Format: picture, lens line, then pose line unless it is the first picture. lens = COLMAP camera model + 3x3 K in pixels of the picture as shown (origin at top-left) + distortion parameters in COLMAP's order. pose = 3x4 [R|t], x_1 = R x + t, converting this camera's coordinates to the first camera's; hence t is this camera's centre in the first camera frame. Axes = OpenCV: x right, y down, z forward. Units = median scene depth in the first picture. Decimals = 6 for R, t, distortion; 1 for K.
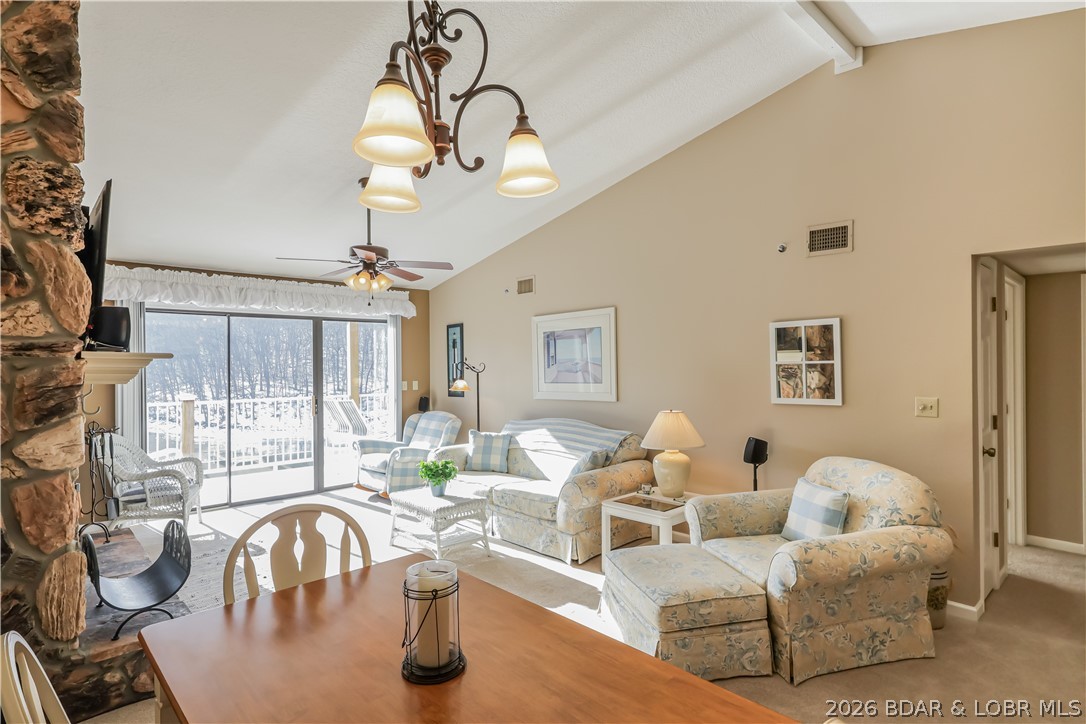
lens RADIAL K [[562.7, 0, 547.6], [0, 562.7, 363.0], [0, 0, 1]] dist [0.001229, 0.000572]
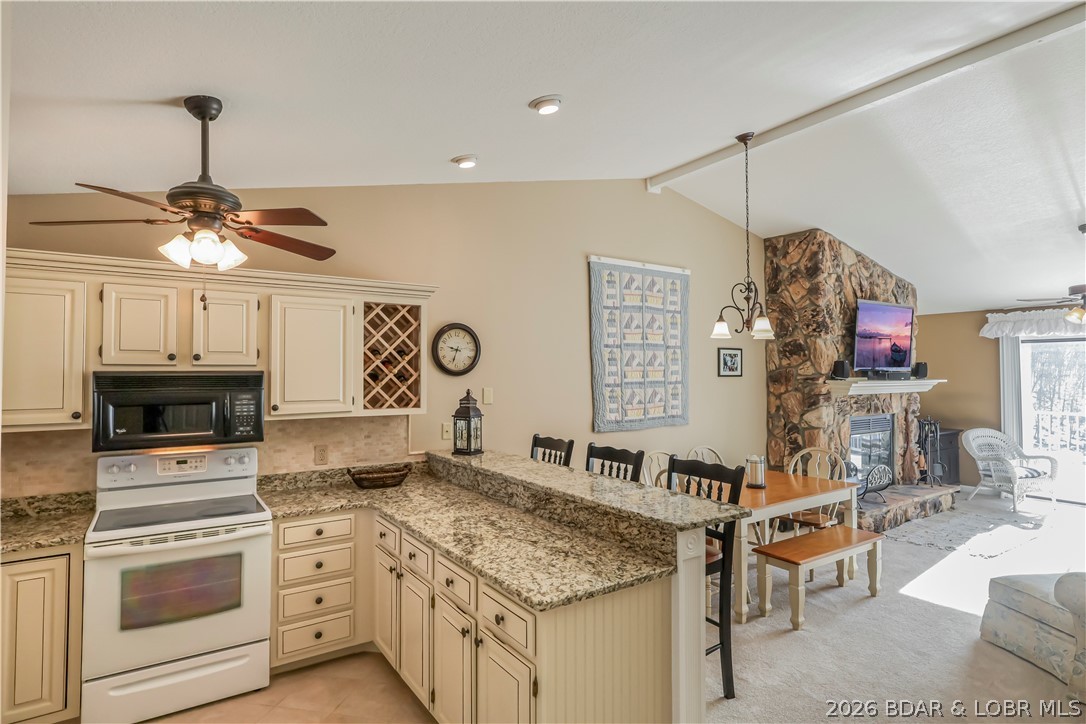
lens RADIAL K [[562.7, 0, 543.2], [0, 562.7, 362.0], [0, 0, 1]] dist [0.001229, 0.000572]
pose [[-0.153163, -0.011404, -0.988135, 1.776162], [0.003097, 0.999923, -0.012020, -0.074824], [0.988196, -0.004902, -0.153116, 0.165712]]
